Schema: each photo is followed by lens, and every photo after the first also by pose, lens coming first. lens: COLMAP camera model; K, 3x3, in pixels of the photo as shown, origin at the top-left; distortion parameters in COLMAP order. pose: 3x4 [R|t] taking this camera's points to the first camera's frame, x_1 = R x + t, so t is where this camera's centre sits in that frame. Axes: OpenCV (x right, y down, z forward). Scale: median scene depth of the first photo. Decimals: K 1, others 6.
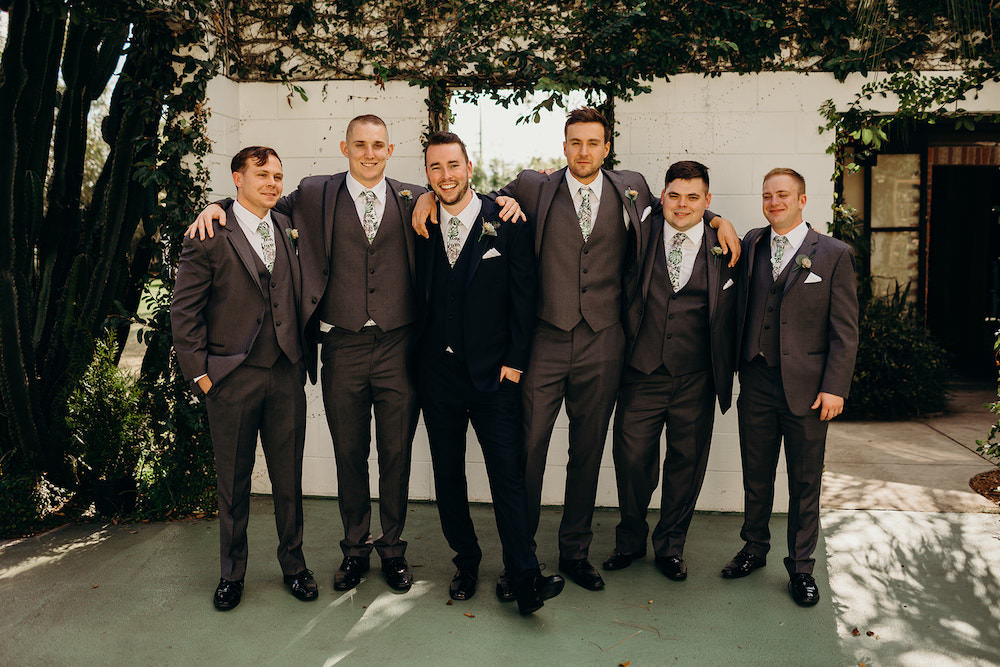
lens RADIAL K [[926.0, 0, 500.4], [0, 926.0, 320.0], [0, 0, 1]] dist [-0.068720, 0.006509]
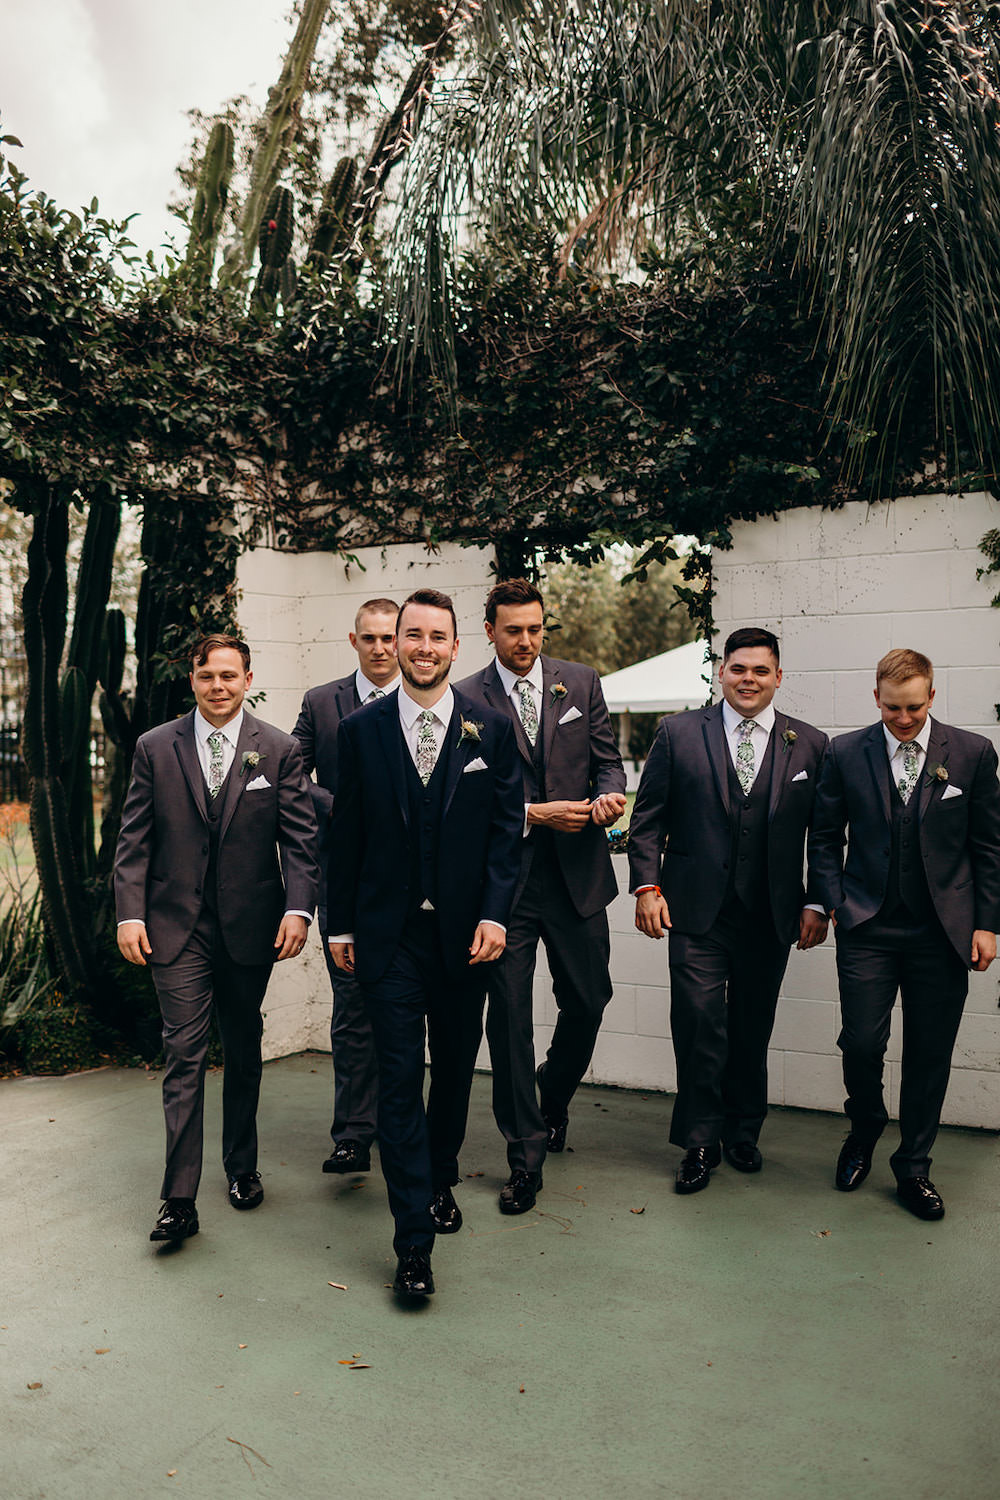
lens RADIAL K [[1389.0, 0, 500.0], [0, 1389.0, 750.0], [0, 0, 1]] dist [-0.068720, 0.006509]
pose [[0.924334, -0.010974, -0.381427, 0.383986], [-0.012508, 0.998178, -0.059030, -0.005704], [0.381380, 0.059335, 0.922512, -0.096659]]
